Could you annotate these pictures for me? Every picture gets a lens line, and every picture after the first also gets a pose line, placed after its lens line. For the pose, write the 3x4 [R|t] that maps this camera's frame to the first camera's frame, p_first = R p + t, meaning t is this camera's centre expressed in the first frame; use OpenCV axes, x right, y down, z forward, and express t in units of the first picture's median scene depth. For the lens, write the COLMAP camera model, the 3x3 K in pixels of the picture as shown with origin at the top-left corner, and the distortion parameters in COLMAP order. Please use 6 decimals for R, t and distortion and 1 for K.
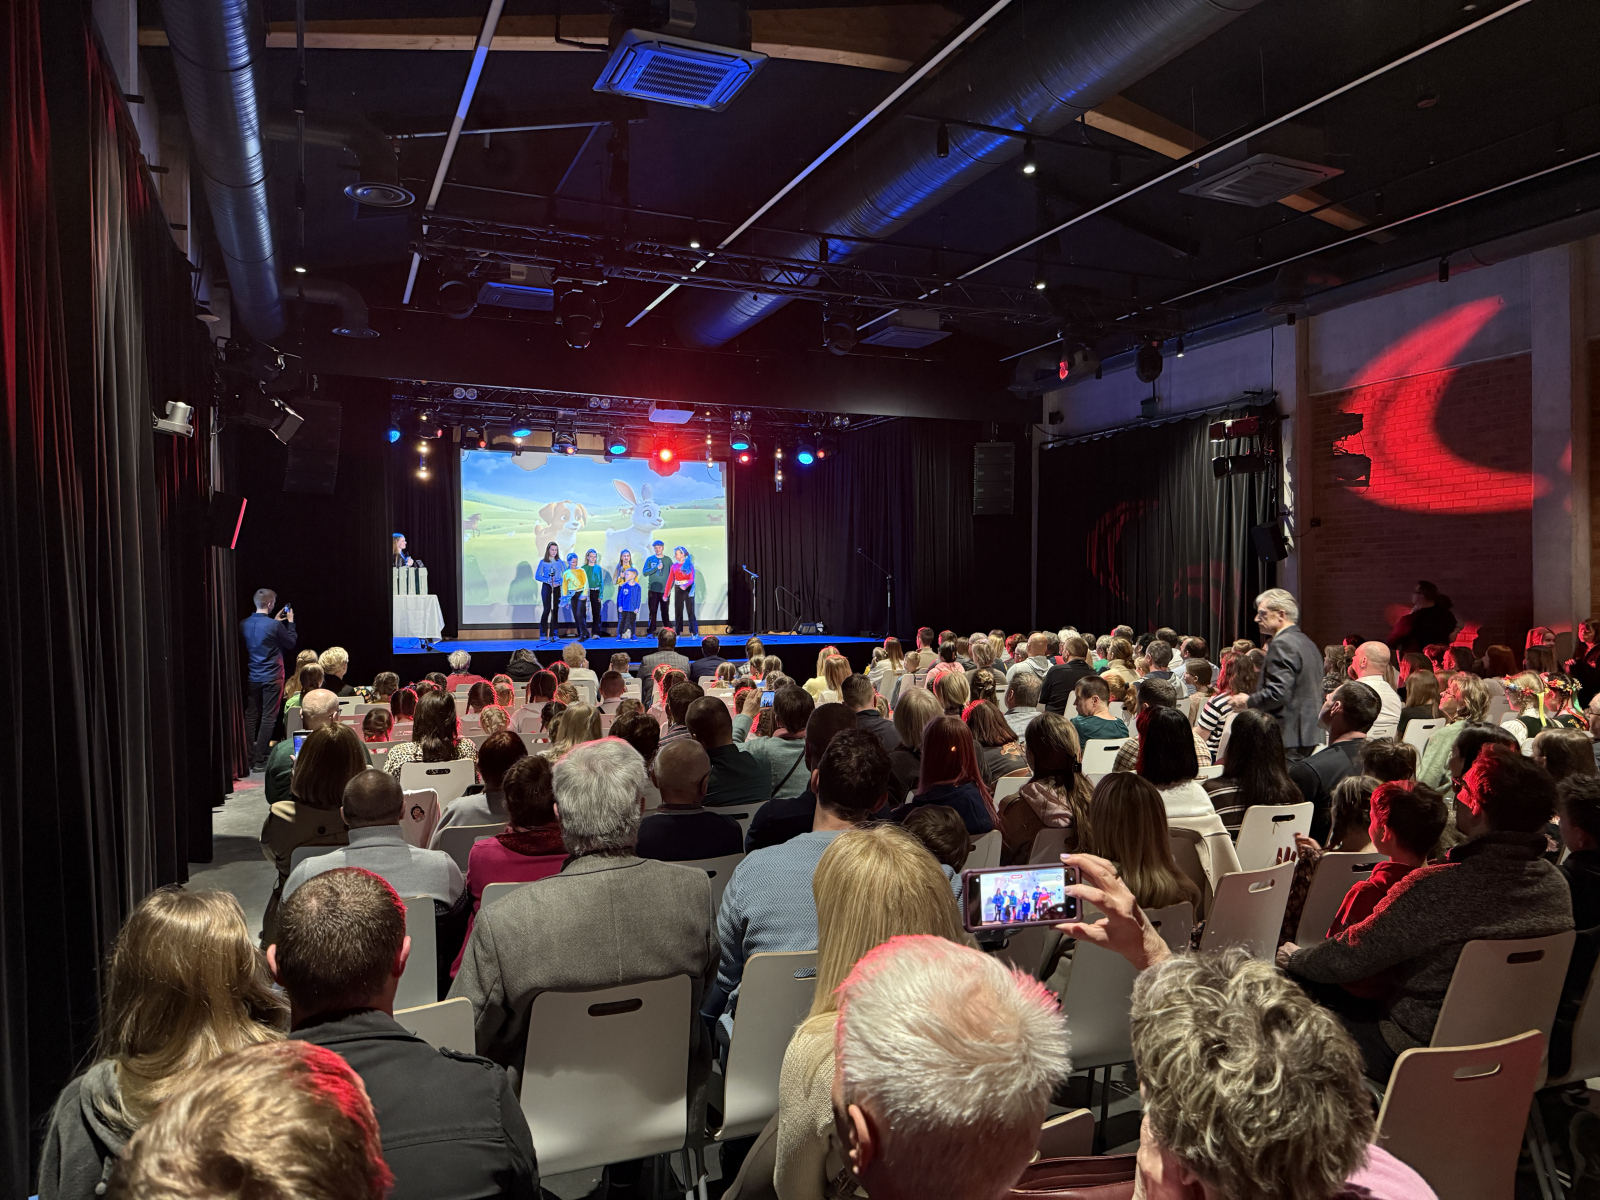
lens RADIAL K [[1130.5, 0, 810.4], [0, 1130.5, 566.0], [0, 0, 1]] dist [0.013023, -0.027327]
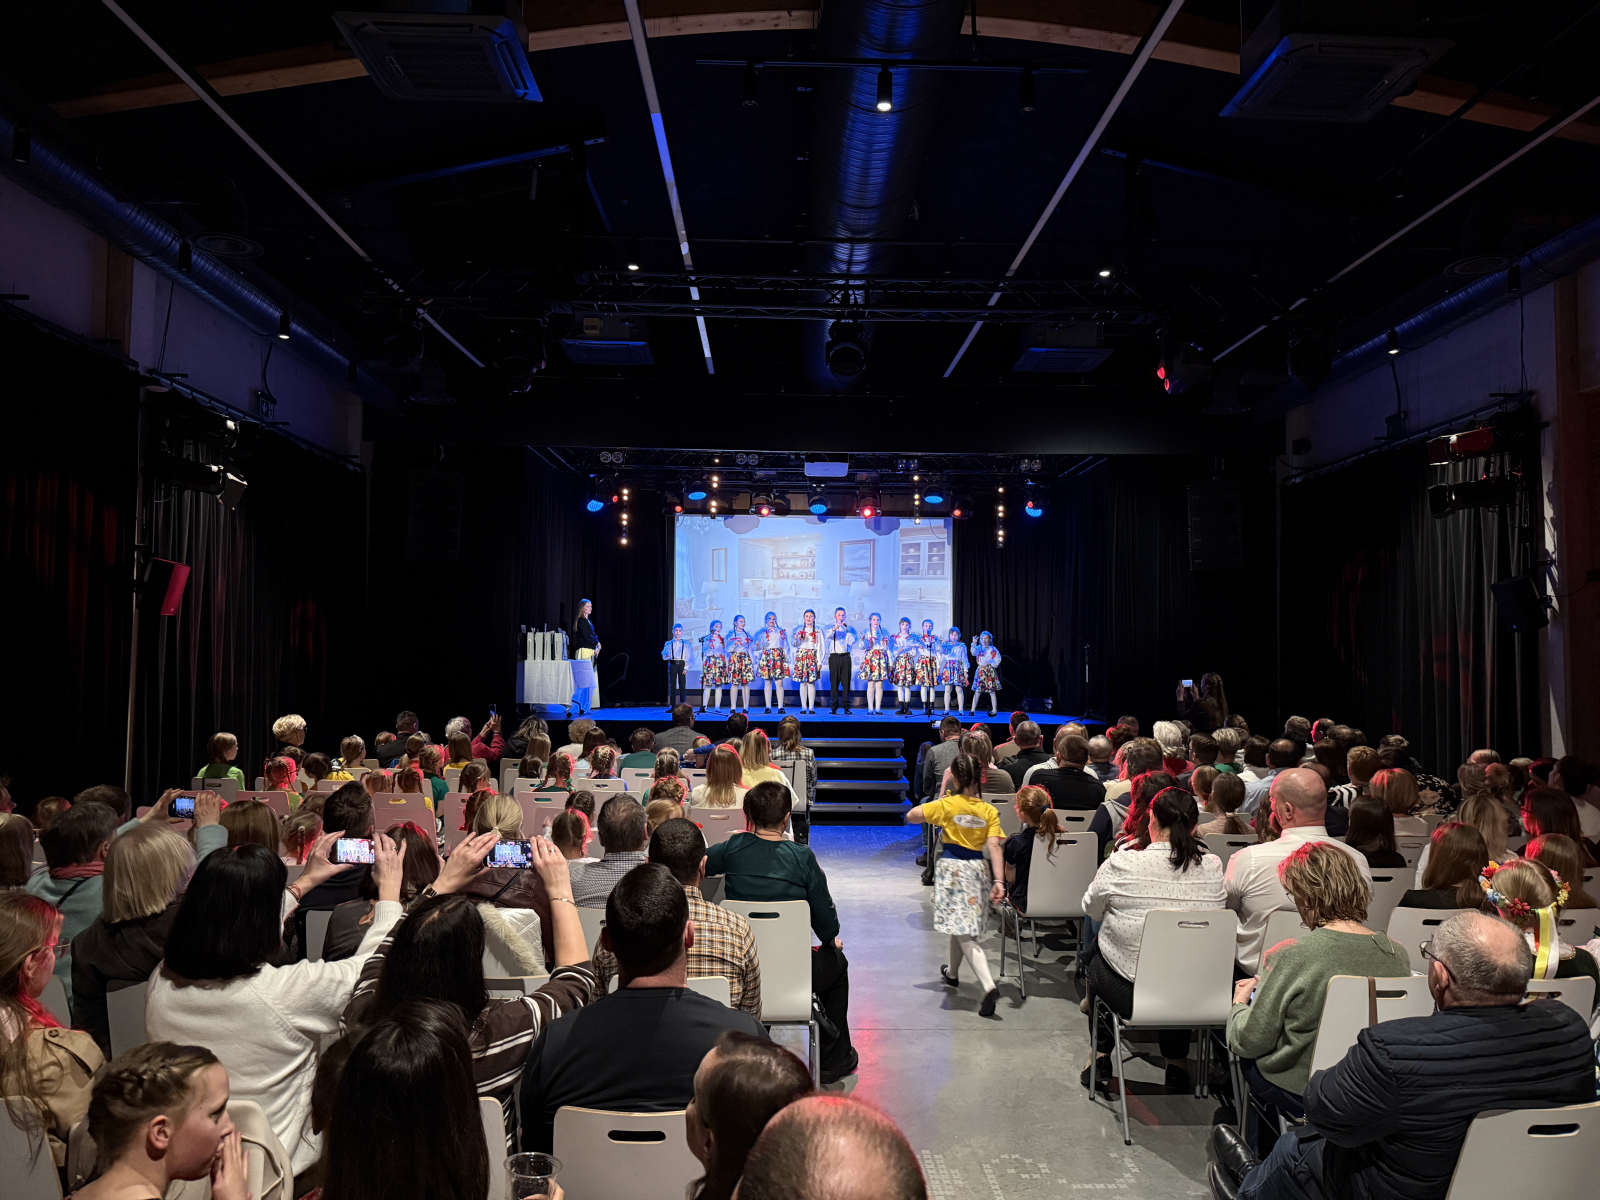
lens RADIAL K [[1130.5, 0, 806.8], [0, 1130.5, 598.8], [0, 0, 1]] dist [0.013023, -0.027327]
pose [[0.924044, -0.006778, -0.382227, 0.226431], [-0.002834, 0.999694, -0.024579, -0.005090], [0.382276, 0.023796, 0.923742, 0.159894]]
